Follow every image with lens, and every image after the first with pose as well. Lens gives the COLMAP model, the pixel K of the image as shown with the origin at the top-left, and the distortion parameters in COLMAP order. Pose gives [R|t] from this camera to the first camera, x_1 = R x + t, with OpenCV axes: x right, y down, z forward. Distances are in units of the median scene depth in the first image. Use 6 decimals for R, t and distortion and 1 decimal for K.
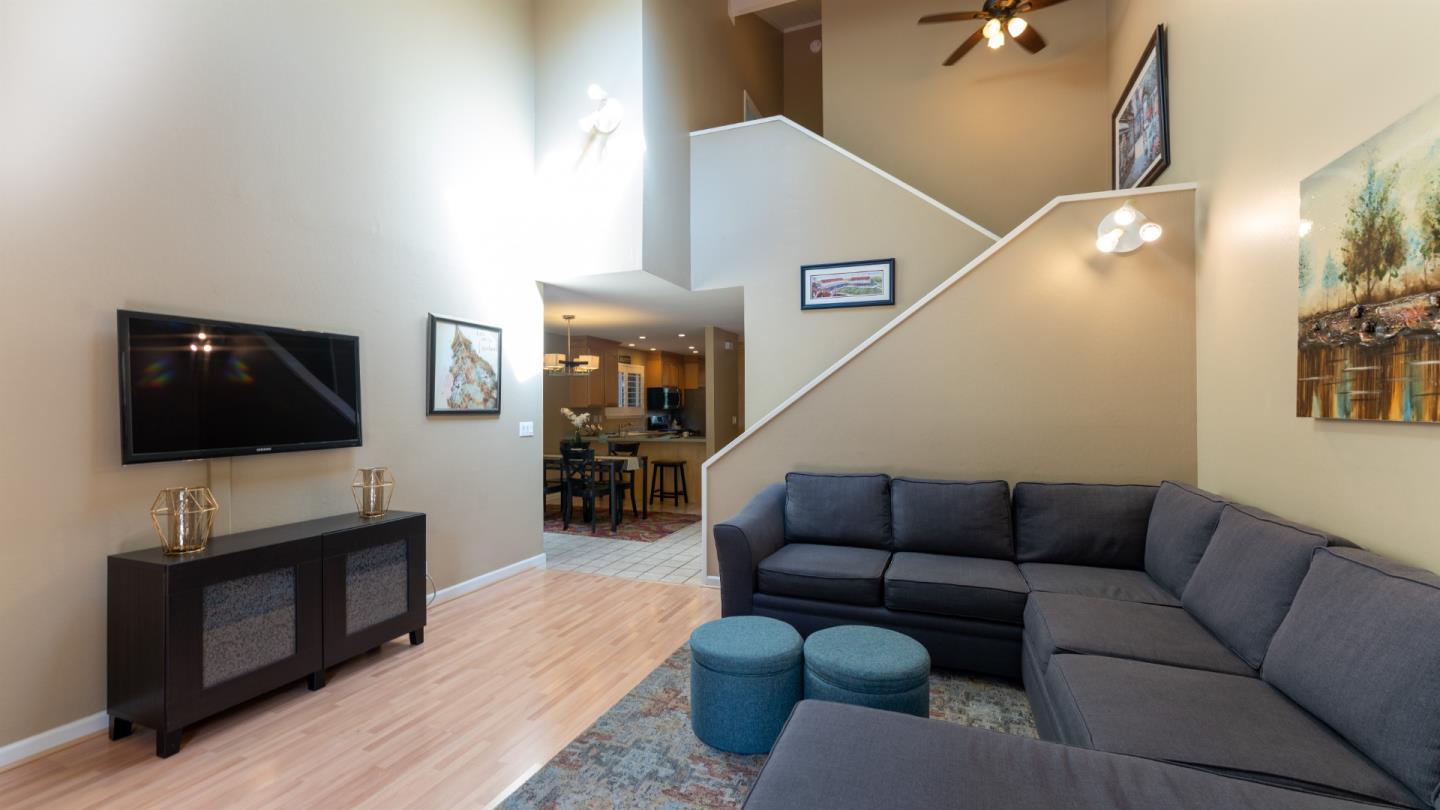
lens RADIAL K [[599.6, 0, 717.6], [0, 599.6, 416.8], [0, 0, 1]] dist [-0.005438, 0.001216]
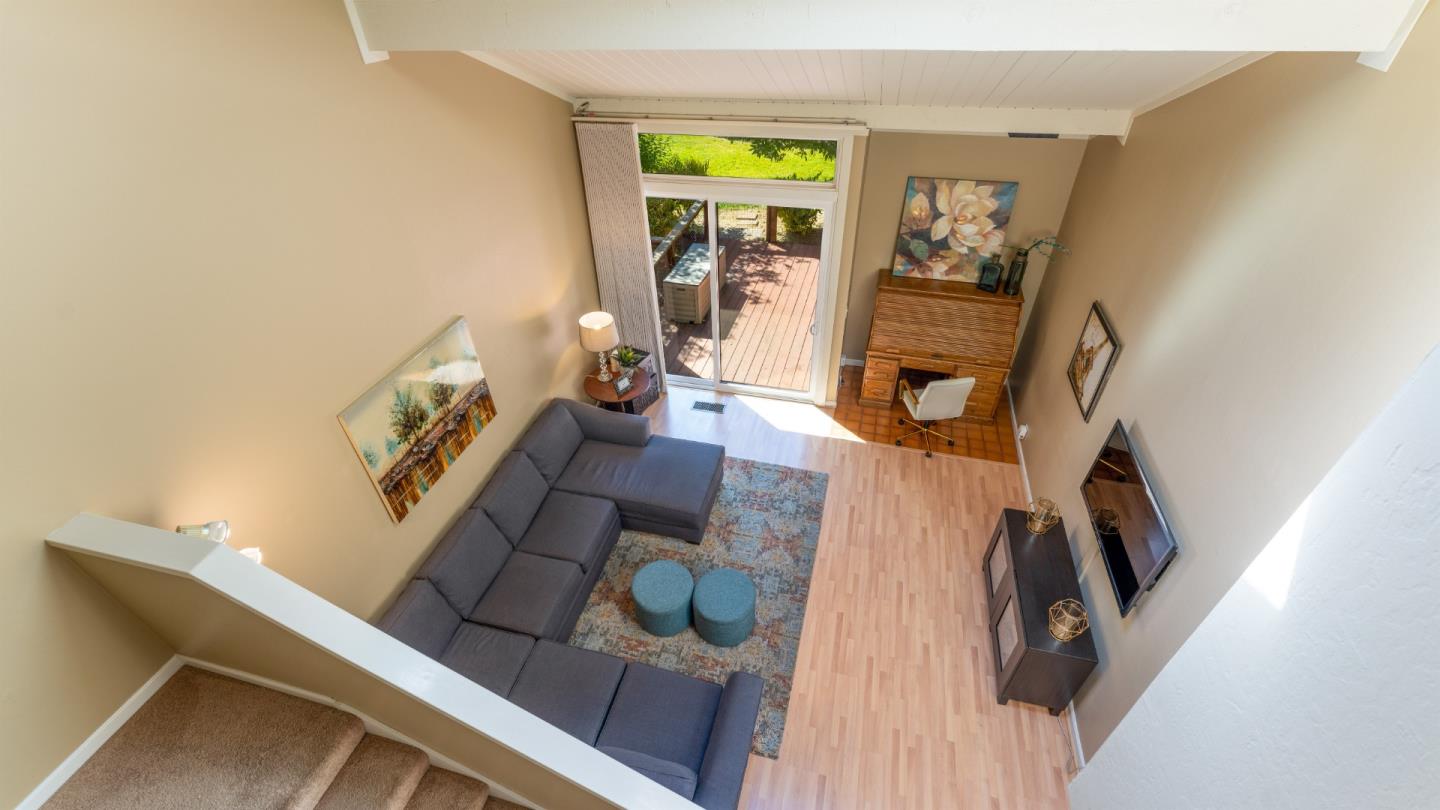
lens RADIAL K [[599.6, 0, 720.2], [0, 599.6, 399.7], [0, 0, 1]] dist [-0.005438, 0.001216]
pose [[-0.992503, 0.099122, -0.071502, 0.158934], [0.036074, 0.796549, 0.603496, -1.454412], [0.116775, 0.596392, -0.794153, 2.549816]]
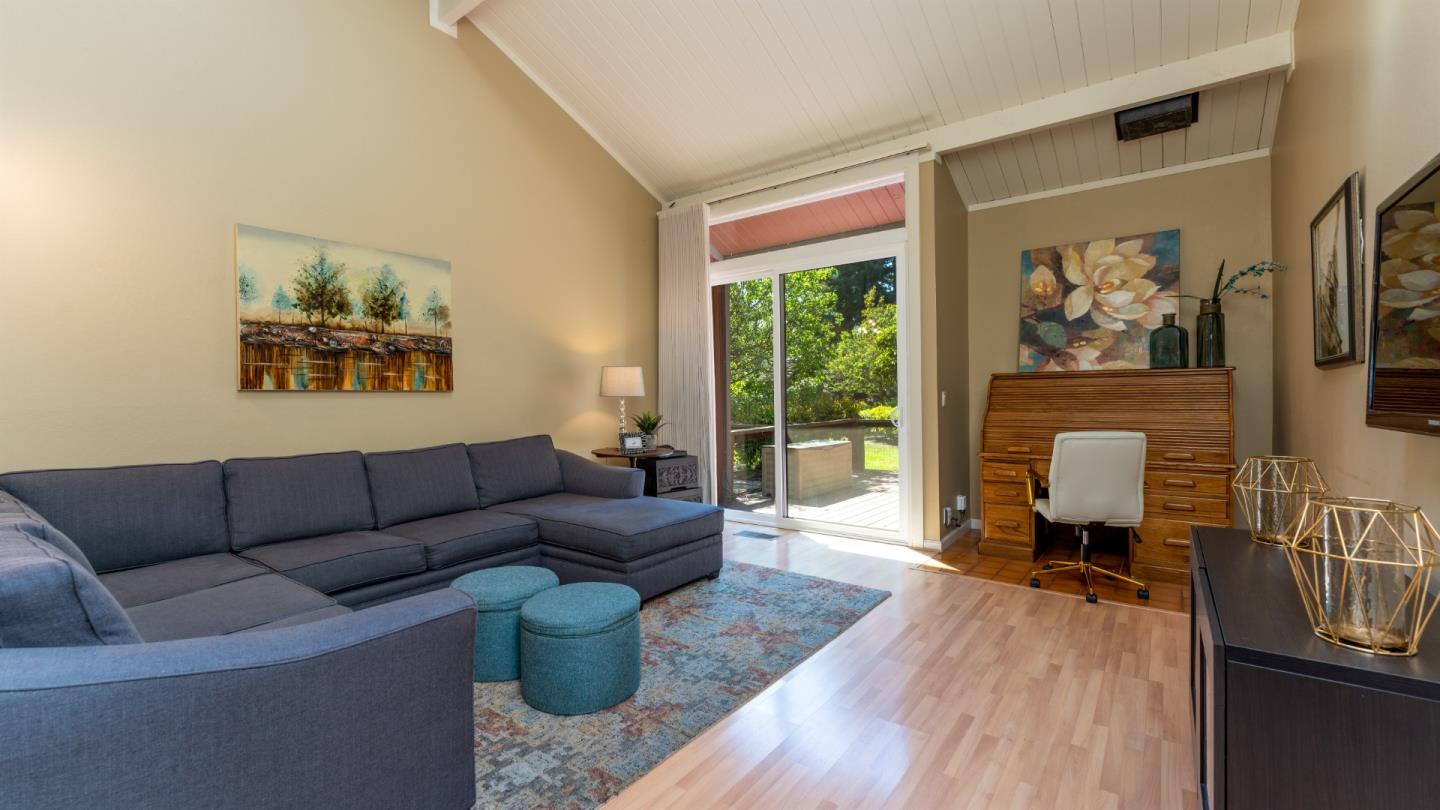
lens RADIAL K [[599.6, 0, 712.9], [0, 599.6, 383.2], [0, 0, 1]] dist [-0.005438, 0.001216]
pose [[-0.962745, 0.028738, 0.268881, -0.531941], [0.027726, 0.999587, -0.007561, 0.028660], [-0.268987, 0.000176, -0.963144, 2.309448]]
